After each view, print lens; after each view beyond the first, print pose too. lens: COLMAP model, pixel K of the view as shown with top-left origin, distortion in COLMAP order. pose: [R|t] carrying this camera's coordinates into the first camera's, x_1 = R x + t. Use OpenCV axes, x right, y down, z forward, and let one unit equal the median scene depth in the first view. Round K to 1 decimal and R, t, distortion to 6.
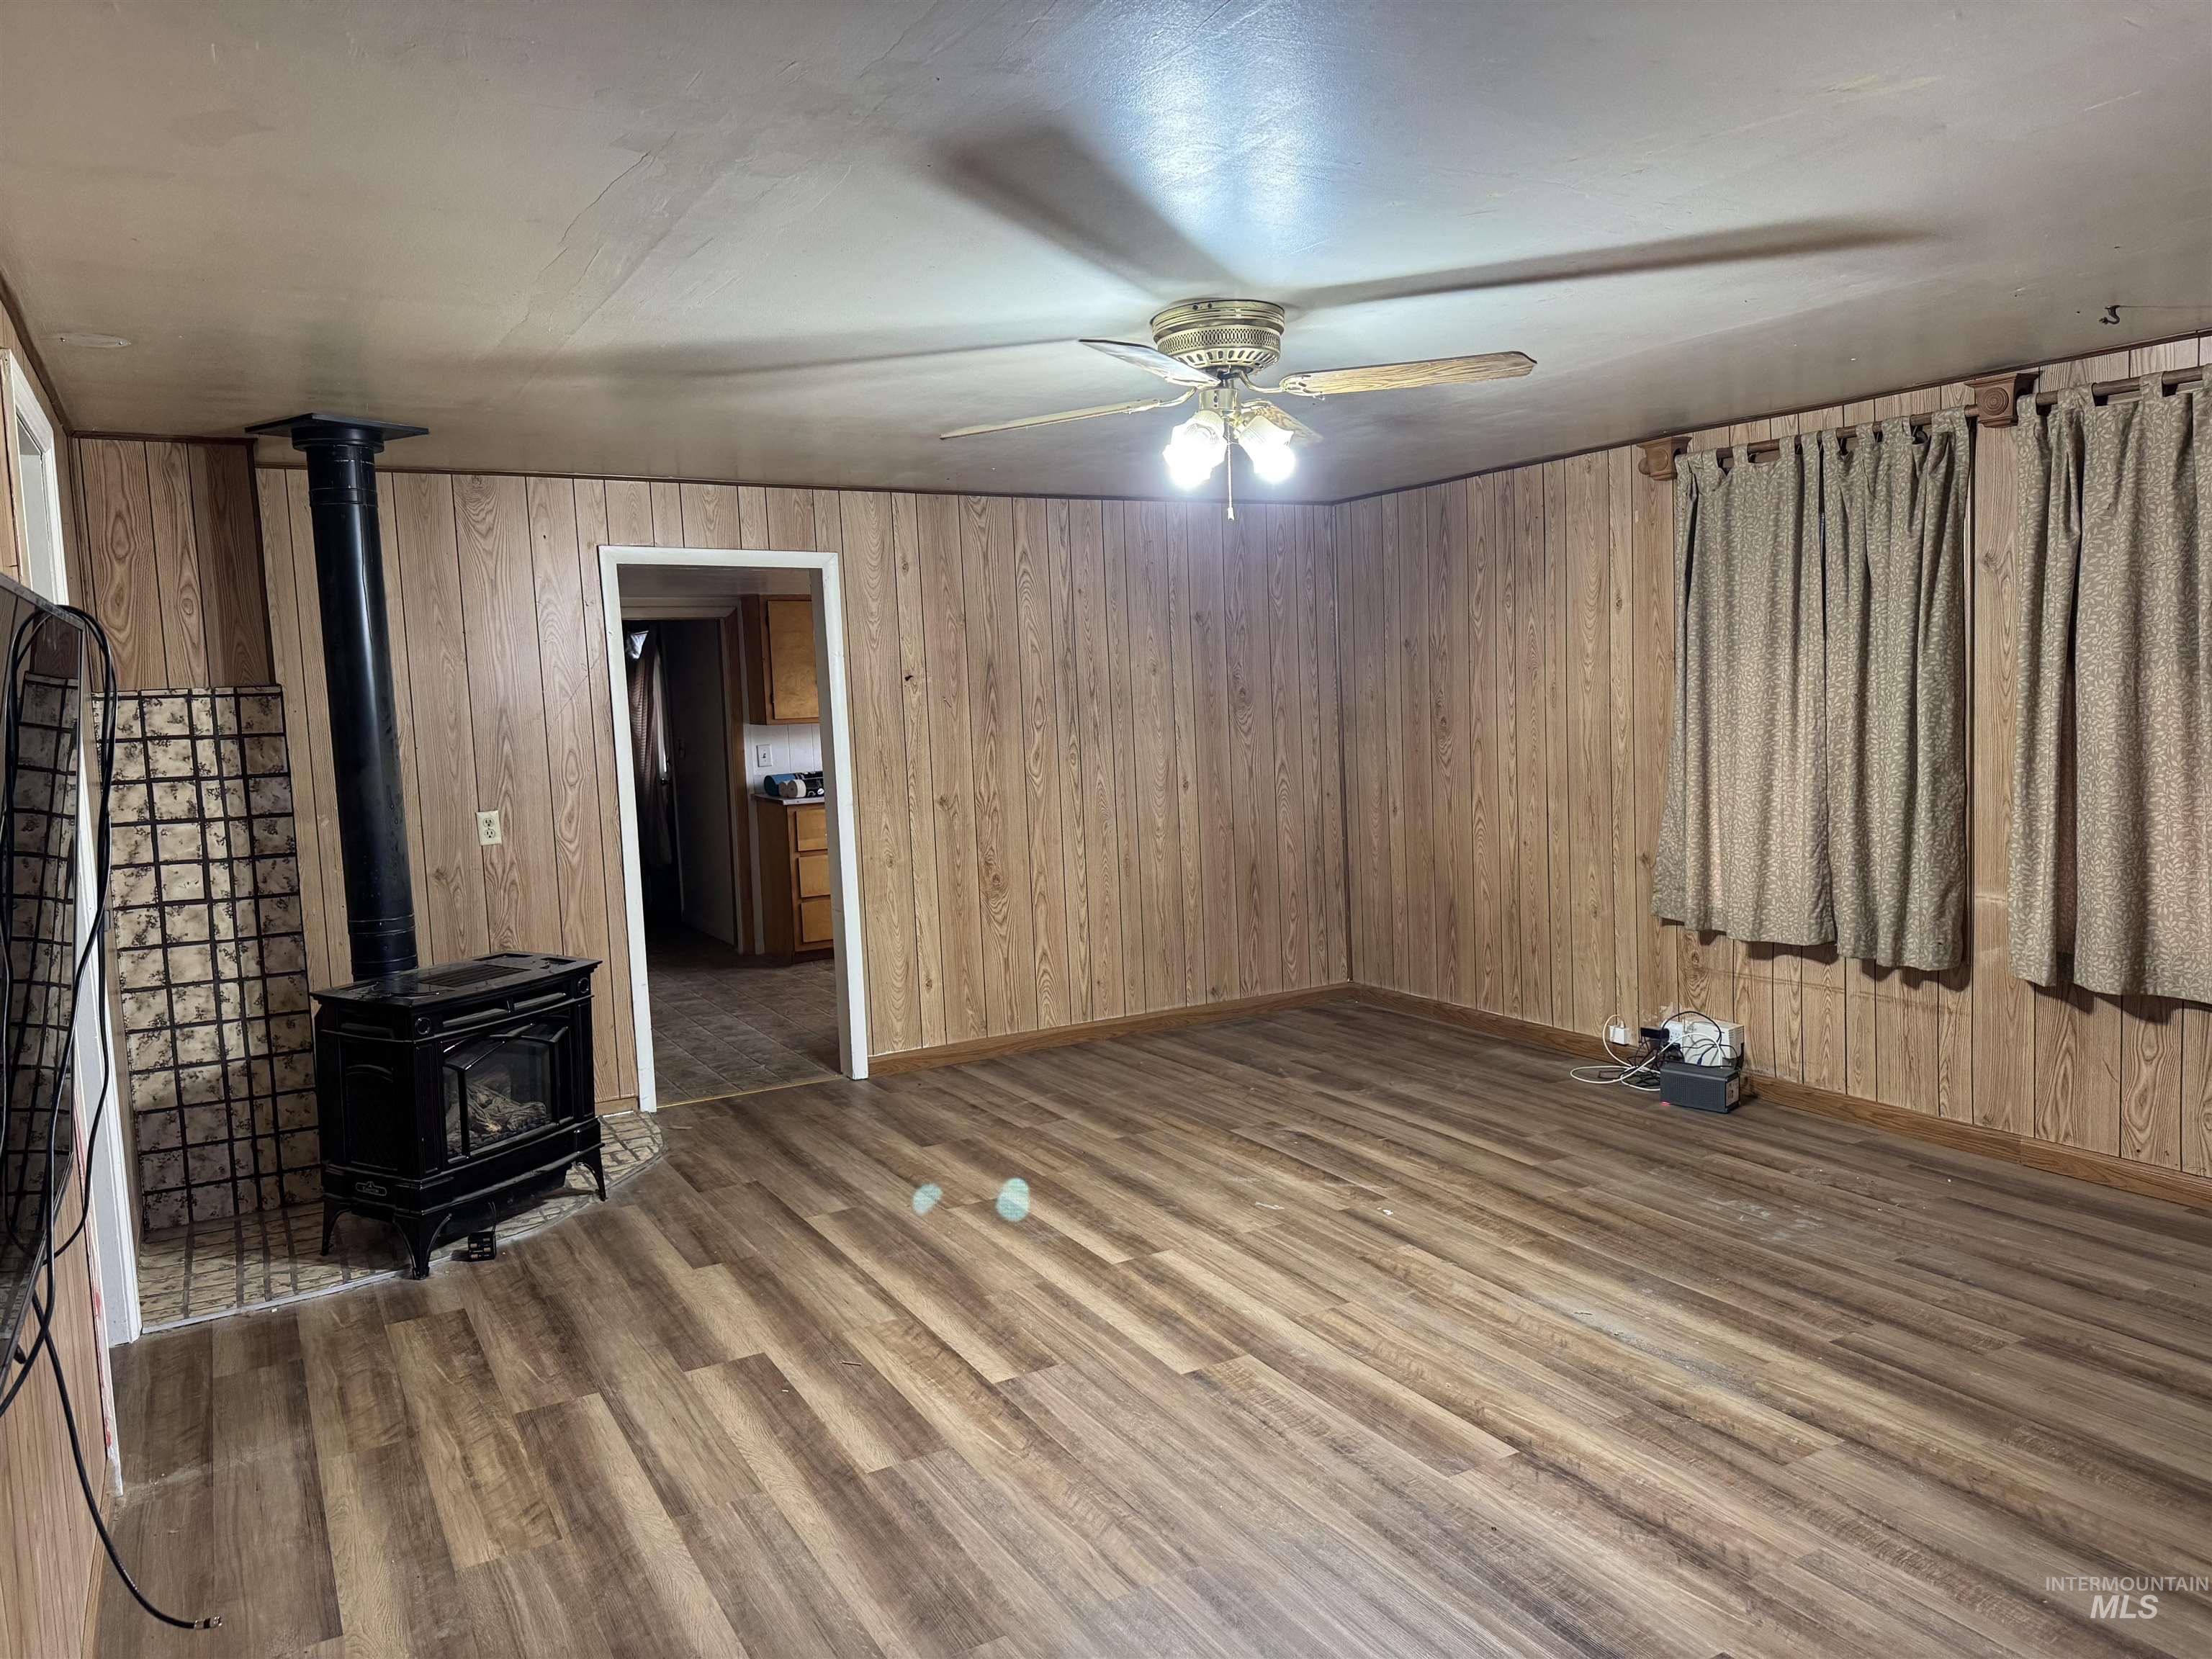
lens RADIAL K [[1541.4, 0, 1106.0], [0, 1541.4, 829.5], [0, 0, 1]] dist [0.096500, -0.142588]
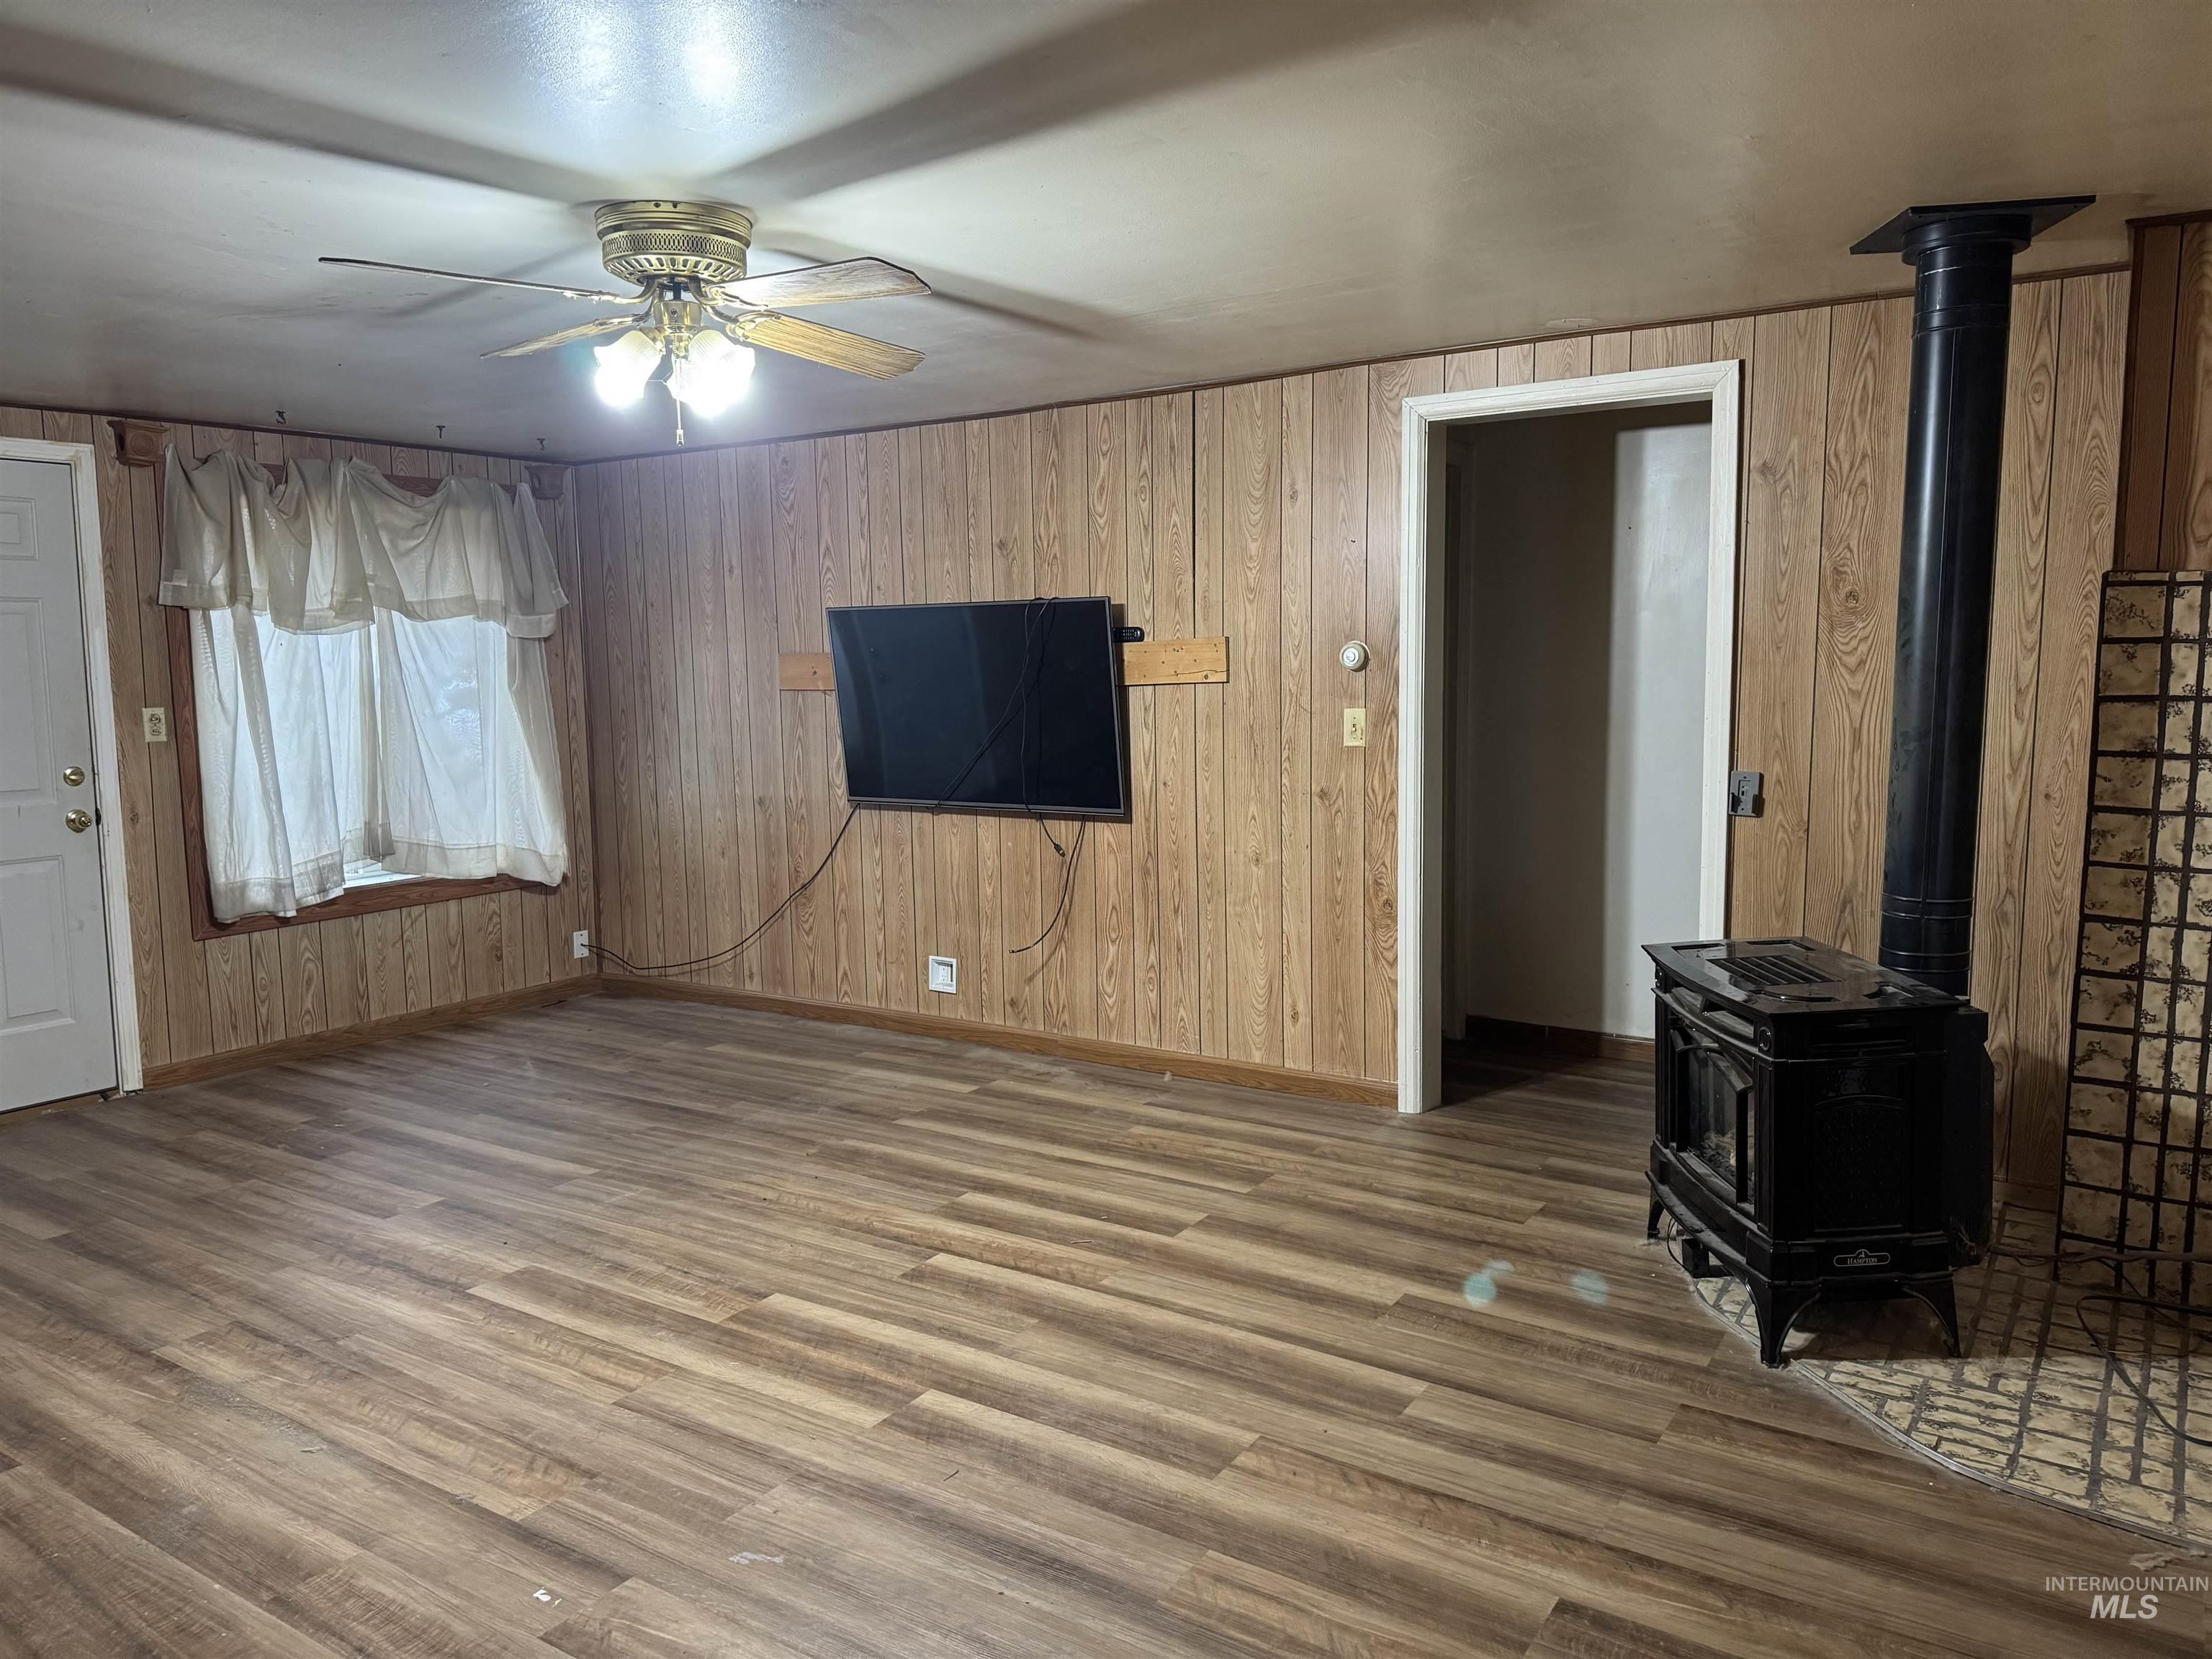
lens RADIAL K [[1544.4, 0, 1102.1], [0, 1544.4, 834.3], [0, 0, 1]] dist [0.126973, -0.210115]
pose [[-0.894329, 0.104875, -0.434945, 0.217315], [0.007164, 0.975371, 0.220455, -0.144787], [0.447353, 0.194043, -0.873053, 1.525512]]
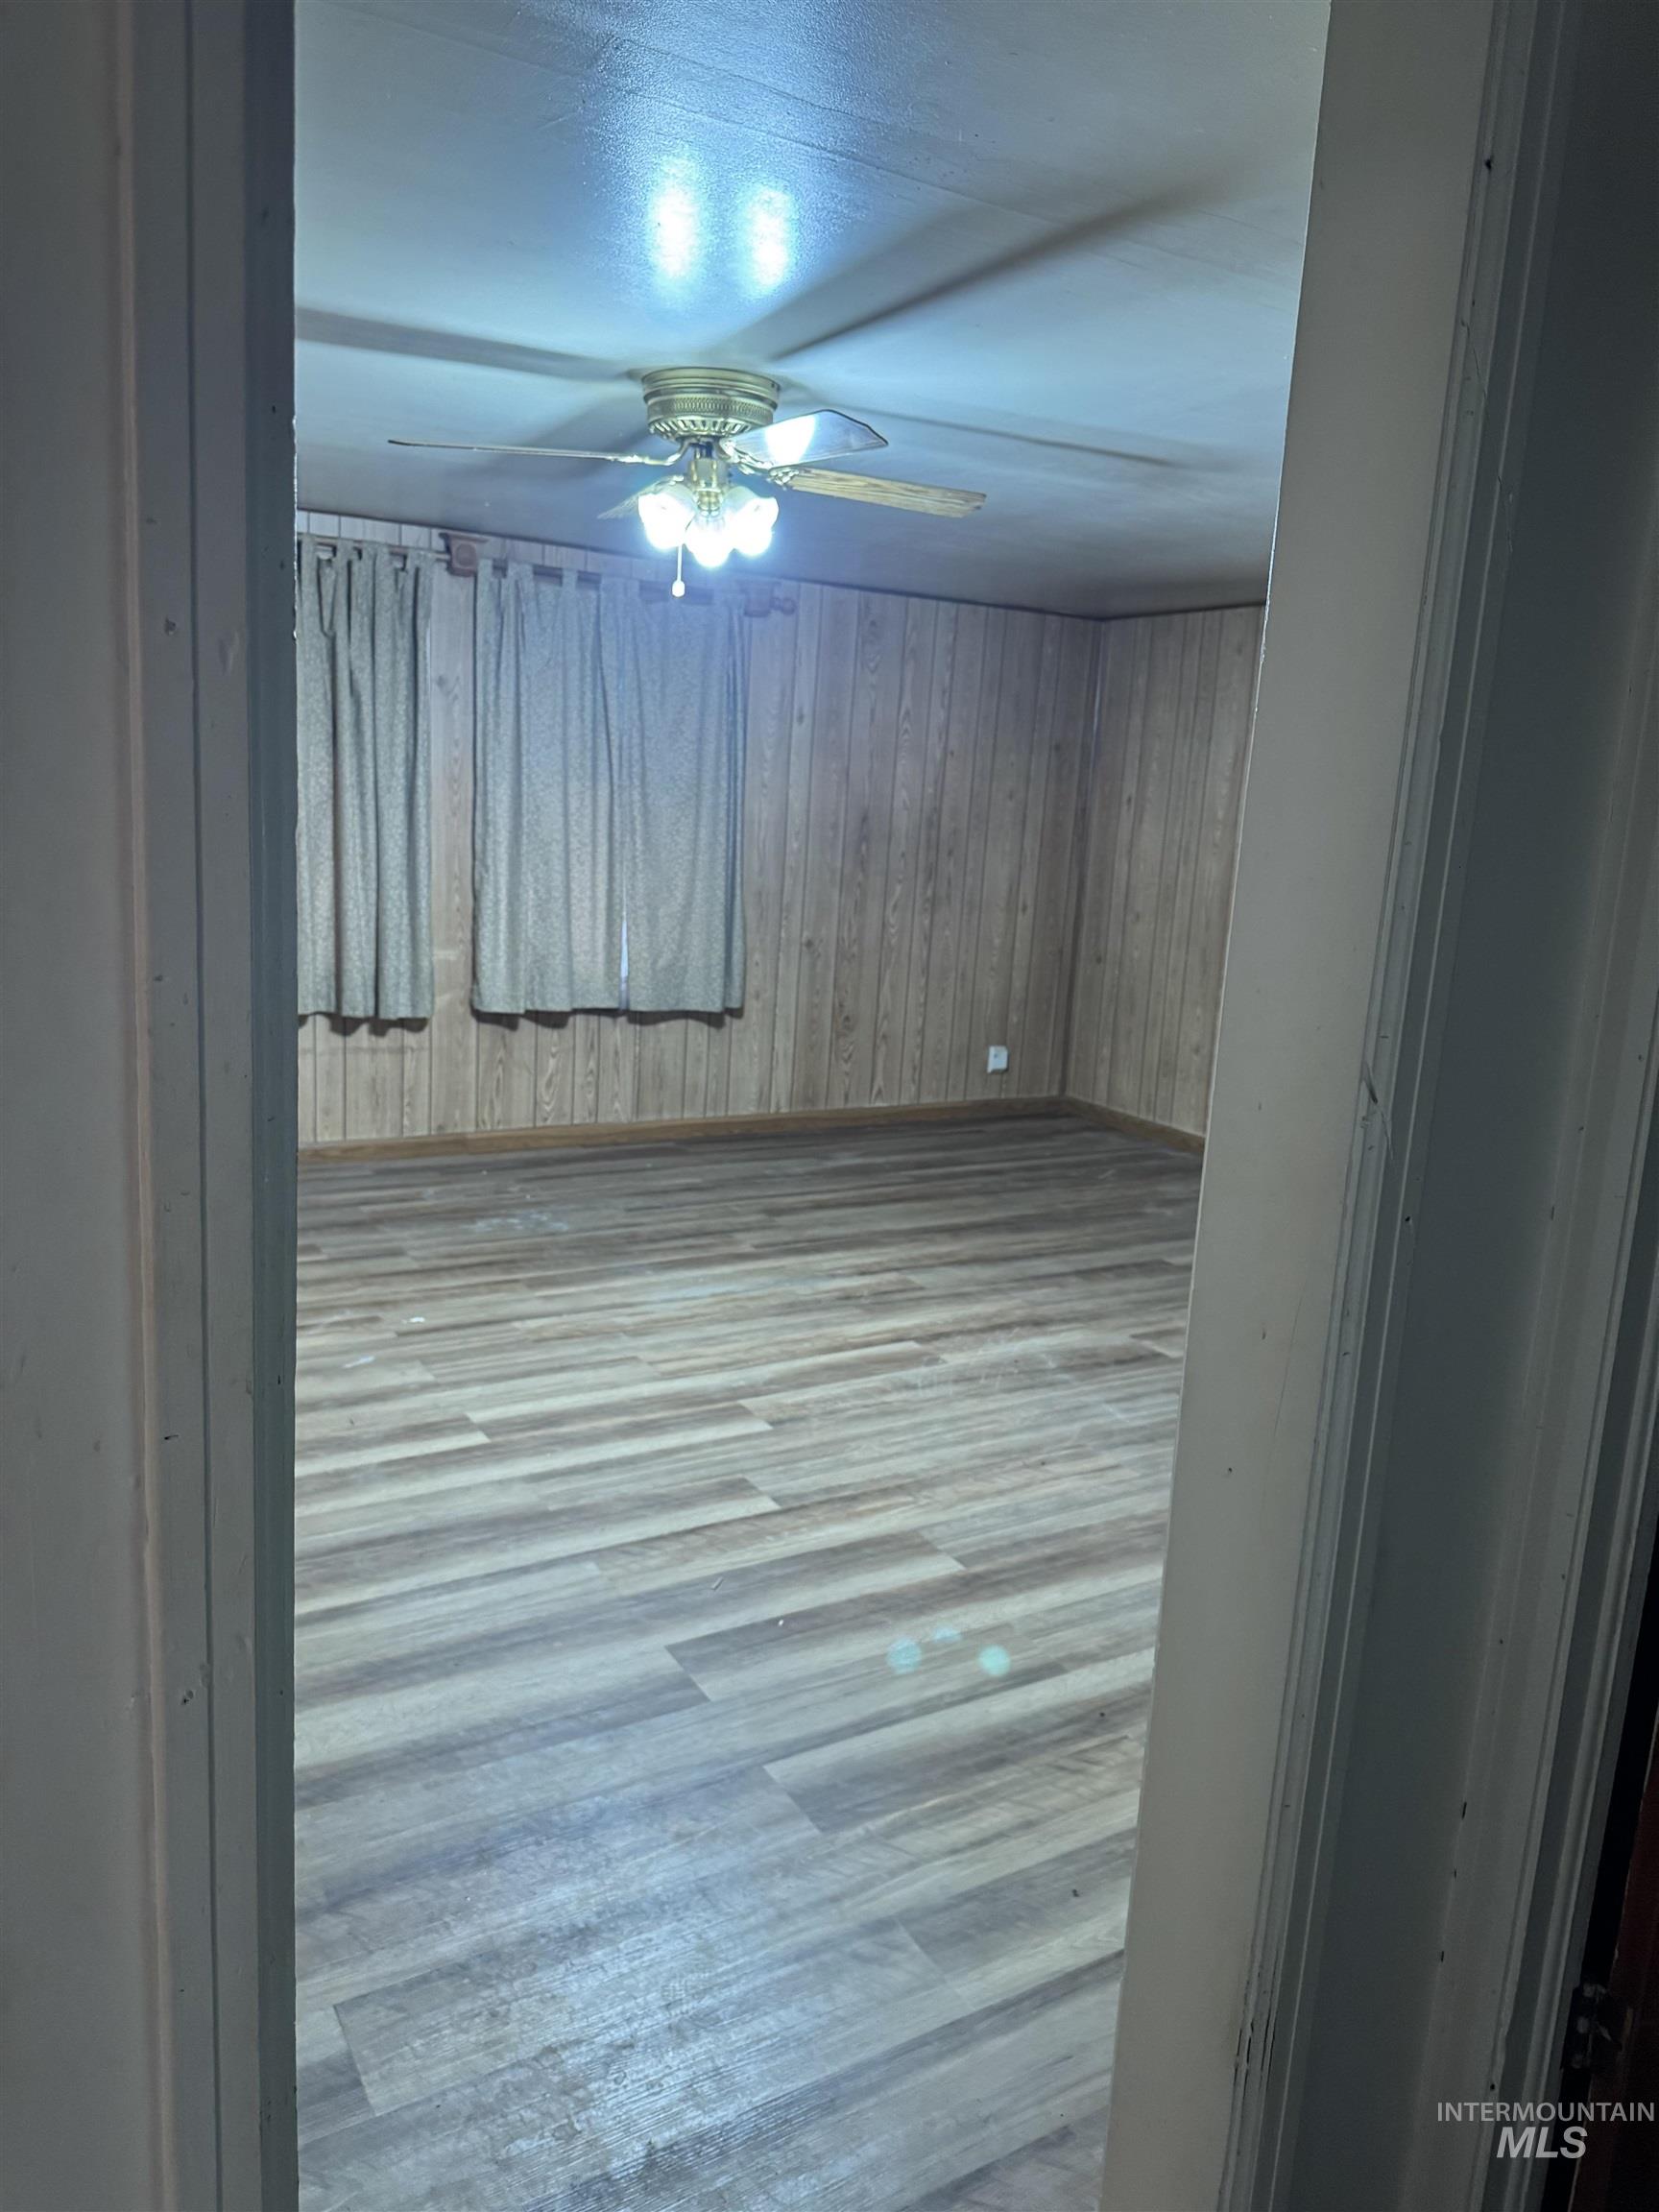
lens RADIAL K [[1531.3, 0, 820.0], [0, 1531.3, 1111.4], [0, 0, 1]] dist [0.136529, -0.206239]
pose [[-0.021354, -0.169677, 0.985268, -0.745652], [0.038999, 0.984602, 0.170408, -0.034971], [-0.999011, 0.042063, -0.014408, 0.755645]]
